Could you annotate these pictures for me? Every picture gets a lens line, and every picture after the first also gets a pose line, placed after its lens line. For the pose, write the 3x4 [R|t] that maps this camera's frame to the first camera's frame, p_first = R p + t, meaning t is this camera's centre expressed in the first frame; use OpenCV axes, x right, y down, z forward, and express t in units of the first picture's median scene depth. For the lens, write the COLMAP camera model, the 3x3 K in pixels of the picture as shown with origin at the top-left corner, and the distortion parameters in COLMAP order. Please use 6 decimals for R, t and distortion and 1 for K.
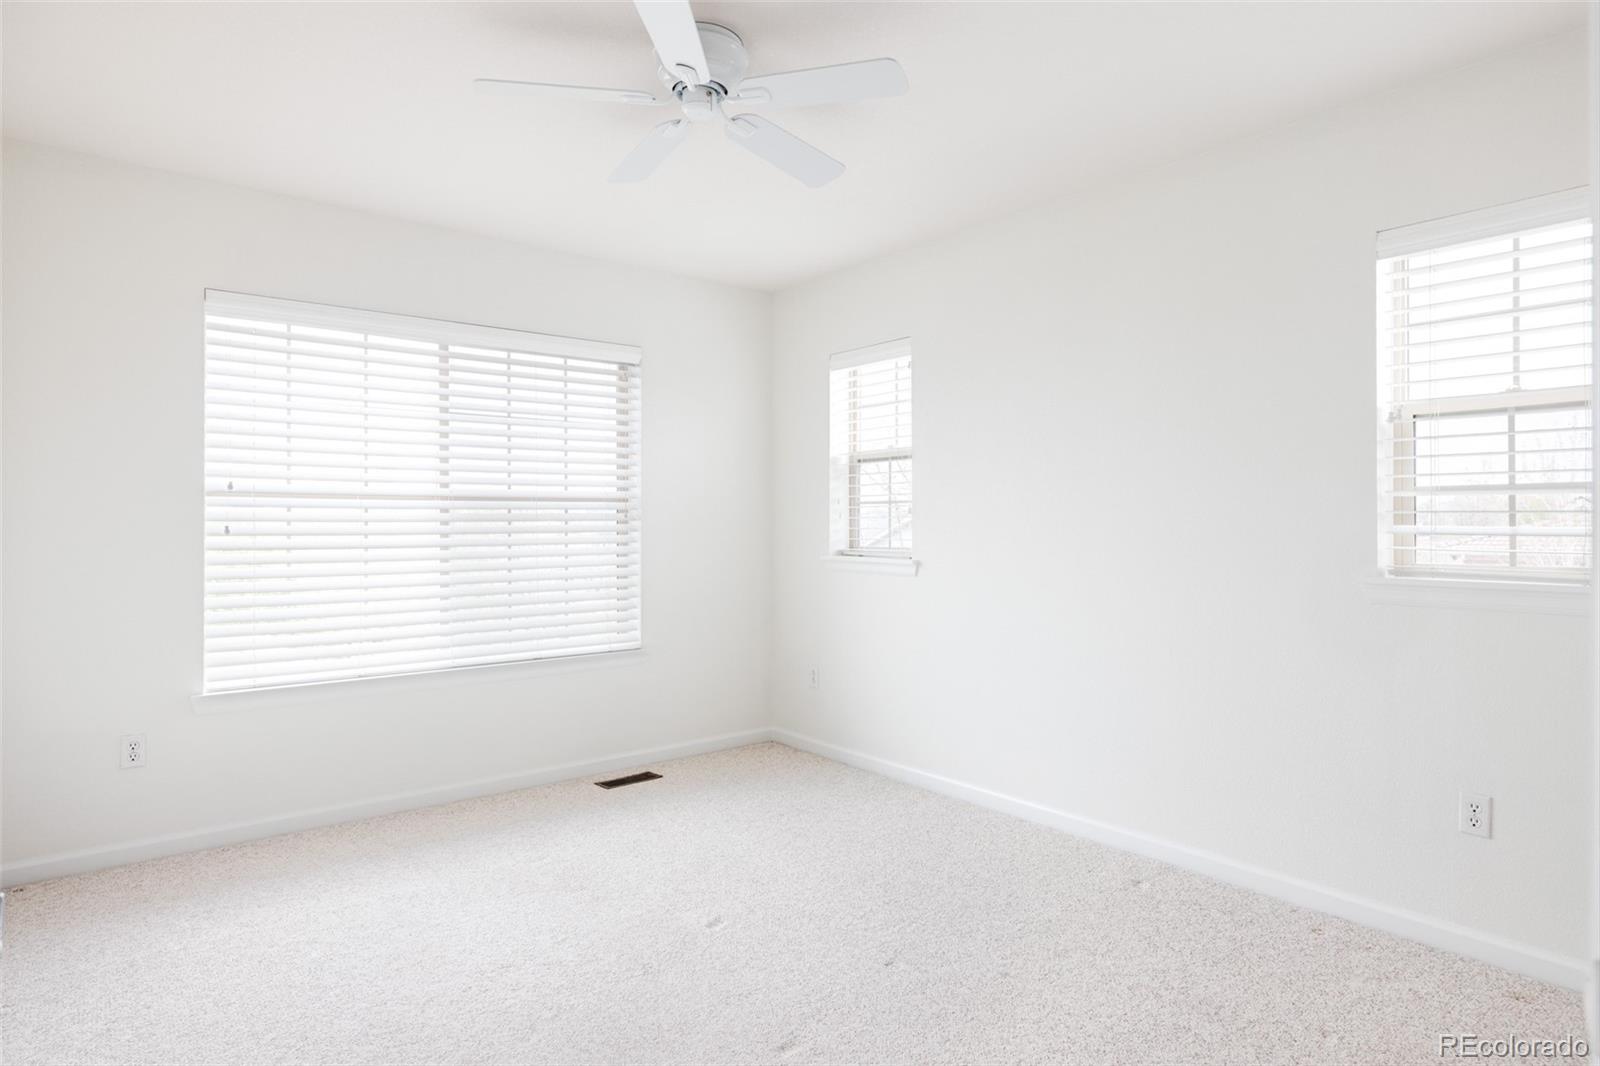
lens RADIAL K [[911.6, 0, 790.9], [0, 911.6, 523.0], [0, 0, 1]] dist [-0.001039, -0.000131]
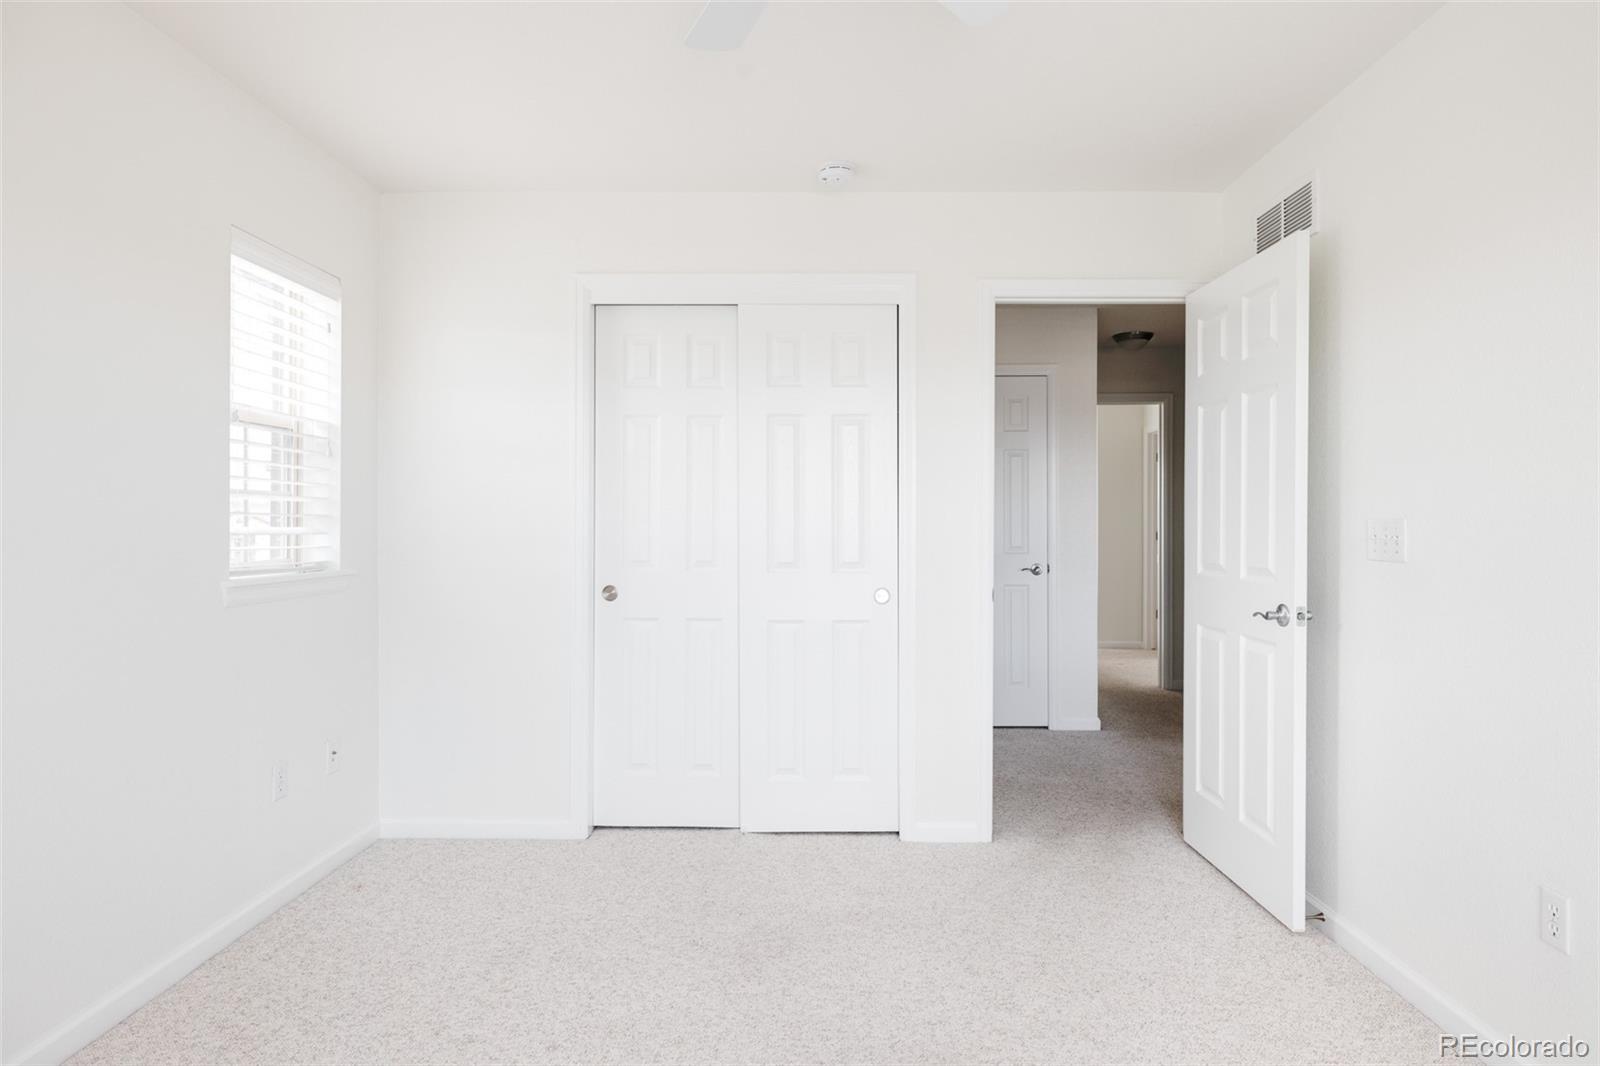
lens RADIAL K [[911.6, 0, 790.9], [0, 911.6, 523.0], [0, 0, 1]] dist [-0.001039, -0.000131]
pose [[-0.761566, 0.000756, 0.648087, -0.465195], [0.002077, 0.999997, 0.001275, -0.000589], [-0.648084, 0.002317, -0.761565, 1.425857]]
